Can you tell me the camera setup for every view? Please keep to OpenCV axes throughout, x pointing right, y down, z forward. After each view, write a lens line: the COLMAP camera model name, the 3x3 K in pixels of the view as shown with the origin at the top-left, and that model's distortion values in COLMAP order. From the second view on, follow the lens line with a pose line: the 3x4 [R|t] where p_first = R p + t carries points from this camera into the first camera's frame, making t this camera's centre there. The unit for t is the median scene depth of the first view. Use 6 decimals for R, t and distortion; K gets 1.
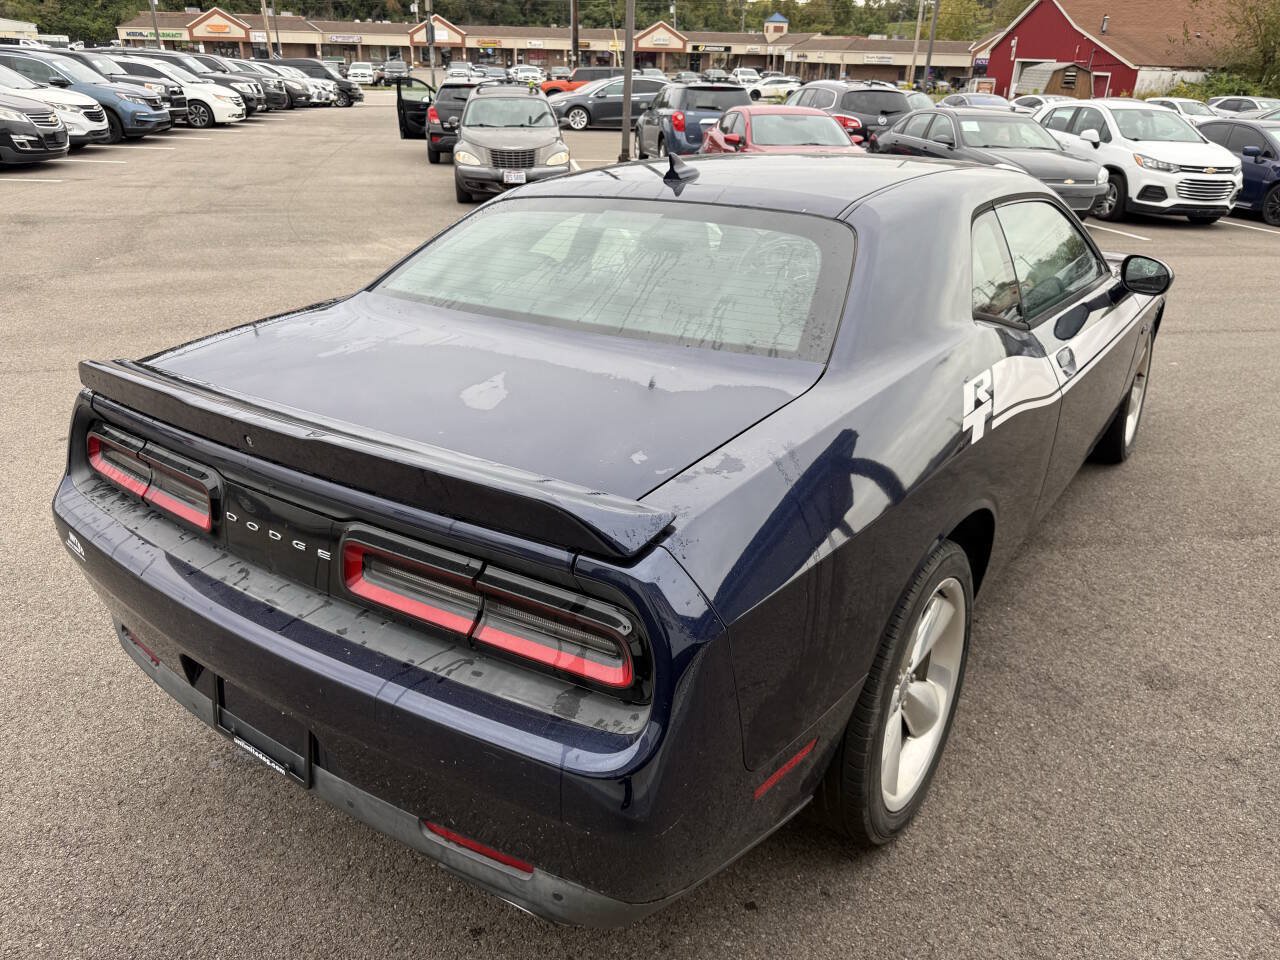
lens RADIAL K [[910.0, 0, 631.8], [0, 910.0, 475.3], [0, 0, 1]] dist [0.022134, -0.026856]
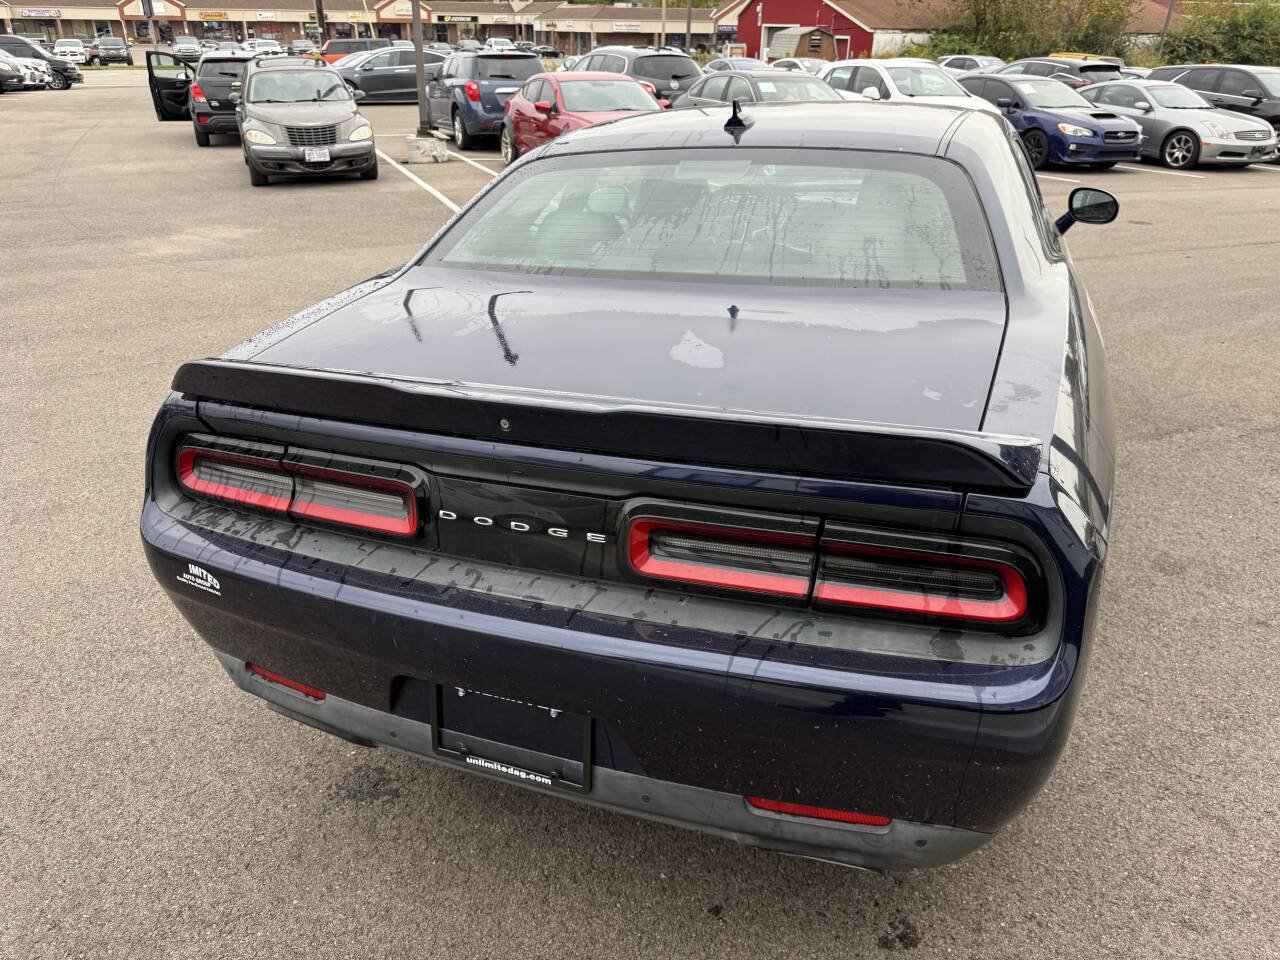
lens RADIAL K [[910.0, 0, 630.9], [0, 910.0, 483.5], [0, 0, 1]] dist [0.022134, -0.026856]
pose [[0.968558, -0.122422, 0.216582, -0.056581], [0.115067, 0.992278, 0.046302, -0.000655], [-0.220578, -0.019925, 0.975166, 0.011580]]
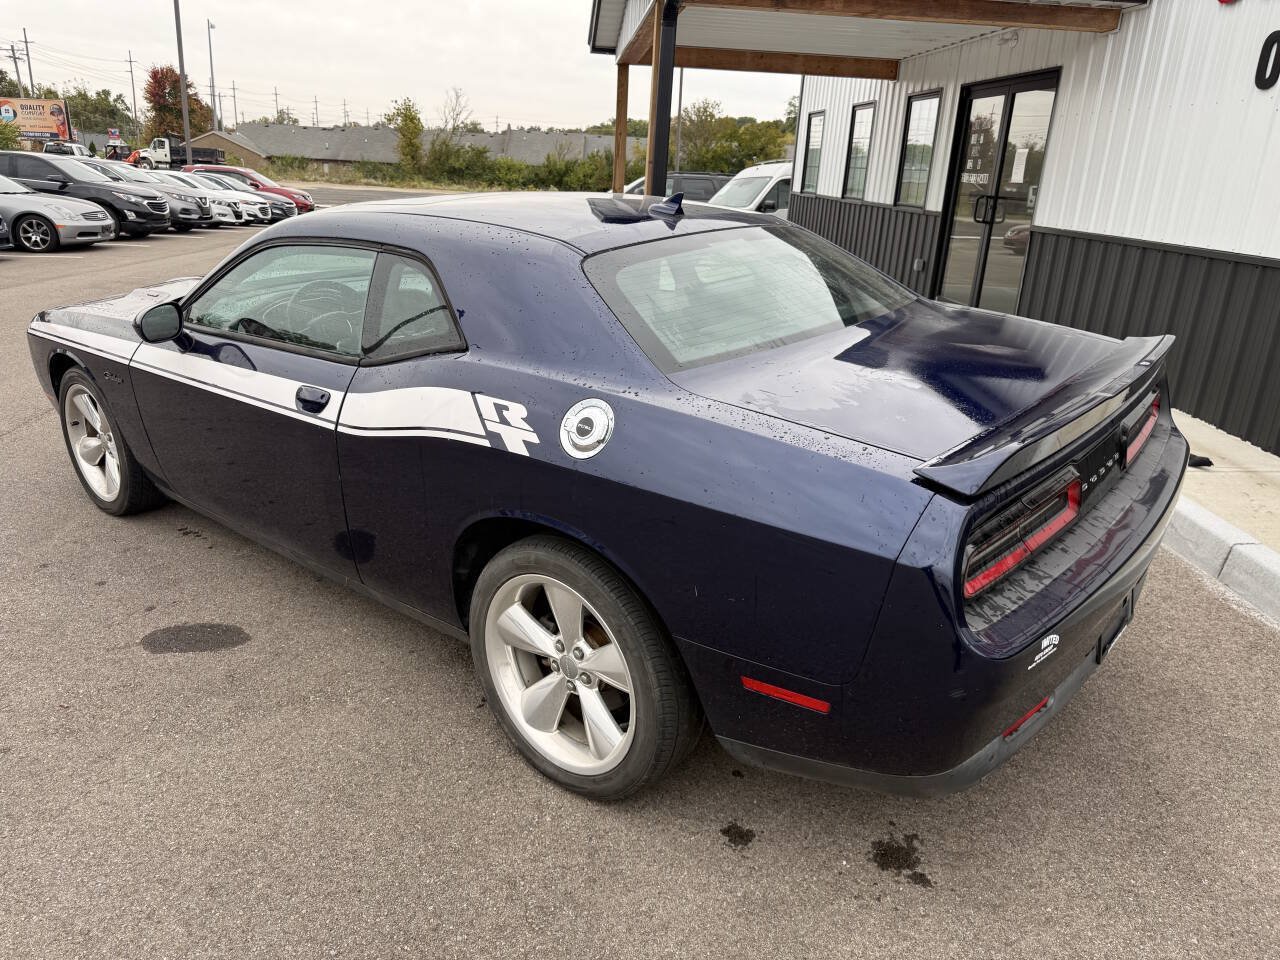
lens RADIAL K [[910.0, 0, 626.2], [0, 910.0, 478.8], [0, 0, 1]] dist [0.022134, -0.026856]
pose [[0.083715, -0.346010, 0.934488, -0.203880], [0.374788, 0.879857, 0.292207, -0.069044], [-0.923323, 0.325773, 0.203338, 0.165126]]
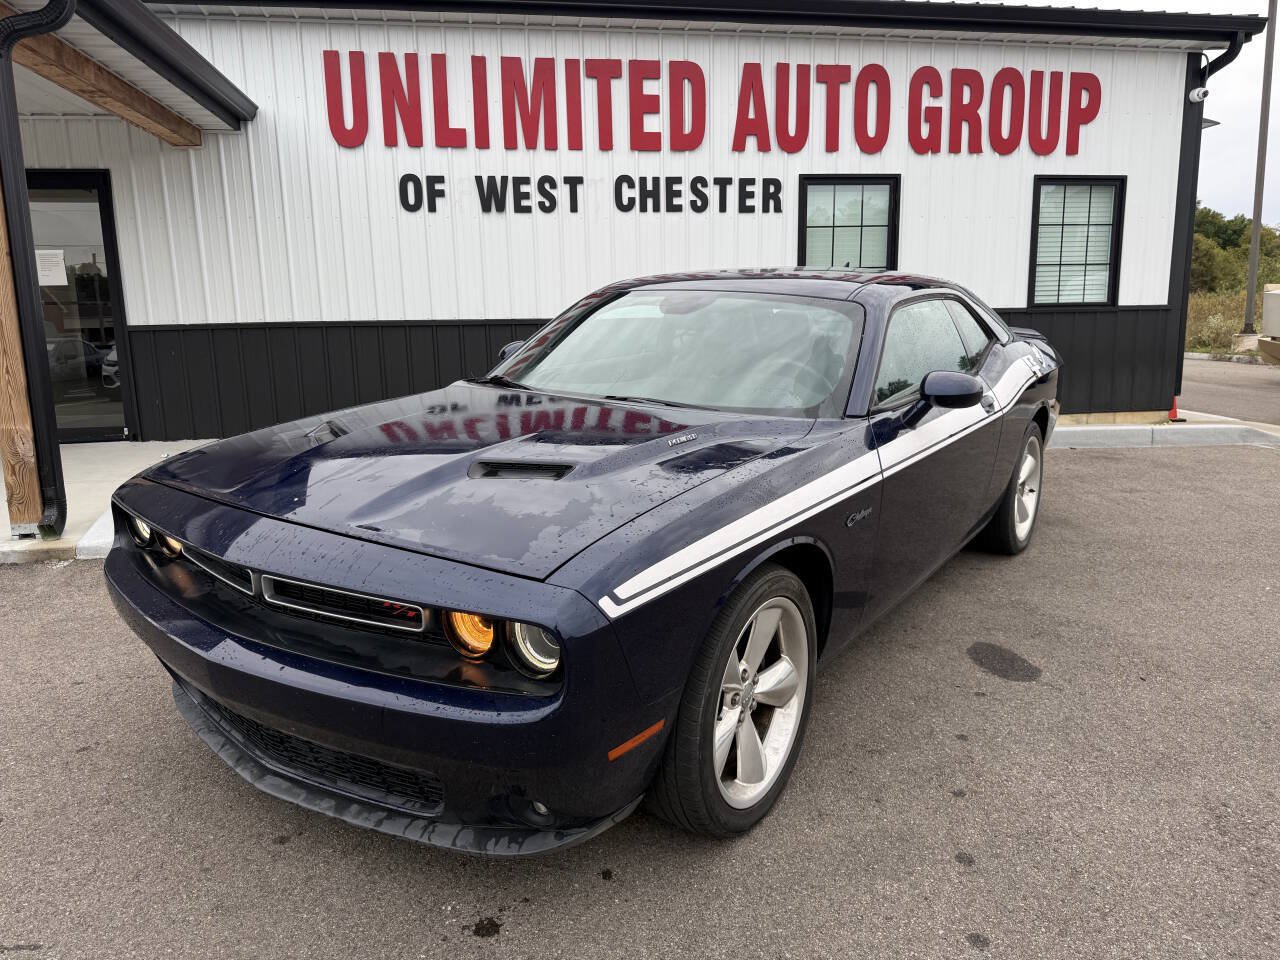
lens RADIAL K [[910.0, 0, 647.6], [0, 910.0, 485.5], [0, 0, 1]] dist [0.022134, -0.026856]
pose [[-0.999723, 0.000088, -0.023533, 0.092364], [-0.013515, 0.816495, 0.577194, -0.189216], [0.019265, 0.577353, -0.816268, 0.500612]]
